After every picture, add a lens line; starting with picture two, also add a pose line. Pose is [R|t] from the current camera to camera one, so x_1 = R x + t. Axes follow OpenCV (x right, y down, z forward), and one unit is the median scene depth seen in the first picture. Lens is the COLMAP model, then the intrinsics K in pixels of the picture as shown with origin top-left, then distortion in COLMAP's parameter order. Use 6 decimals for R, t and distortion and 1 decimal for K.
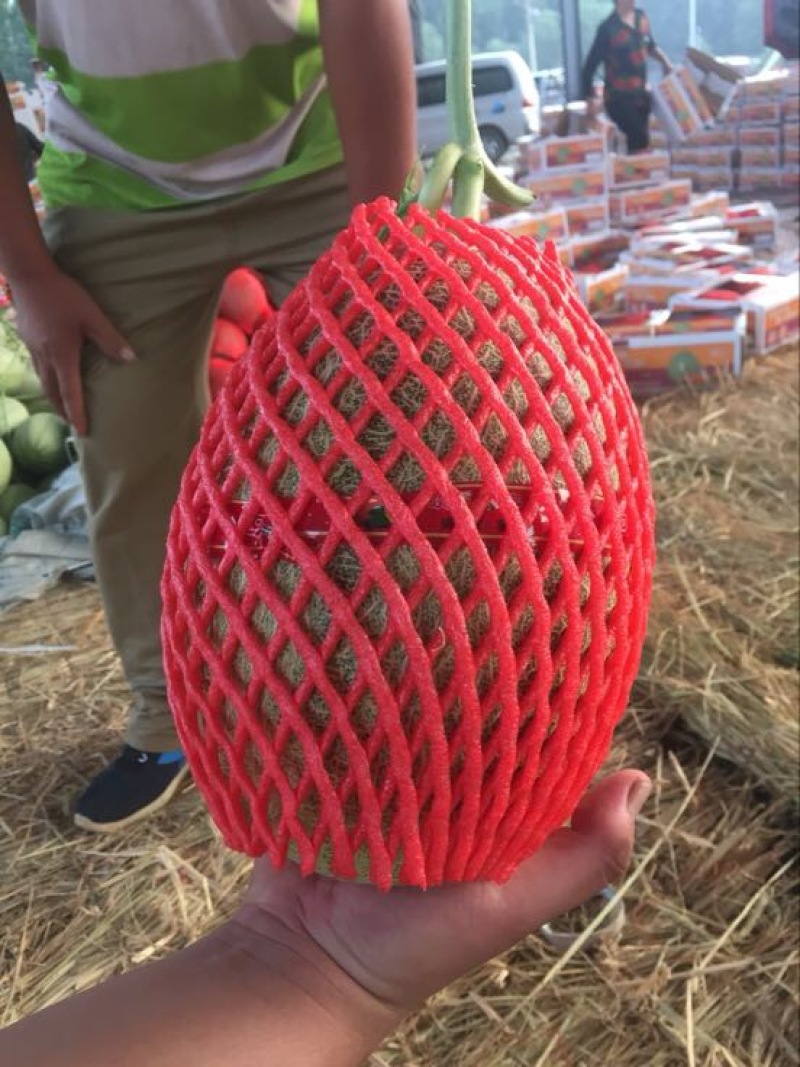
lens RADIAL K [[901.2, 0, 395.3], [0, 901.2, 541.5], [0, 0, 1]] dist [0.064803, -0.105312]
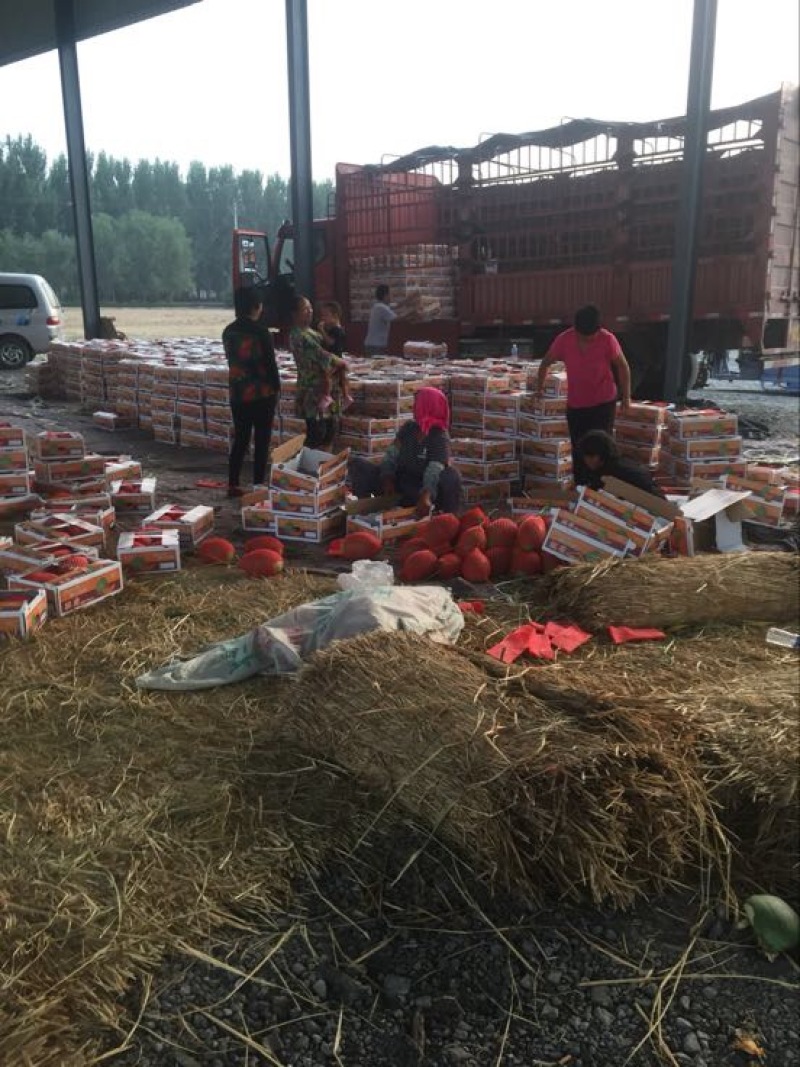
lens RADIAL K [[901.2, 0, 396.2], [0, 901.2, 534.8], [0, 0, 1]] dist [0.064803, -0.105312]
pose [[0.895167, 0.027956, 0.444854, 0.370155], [0.056876, 0.982709, -0.176205, -0.054063], [-0.442088, 0.183034, 0.878098, -1.184856]]
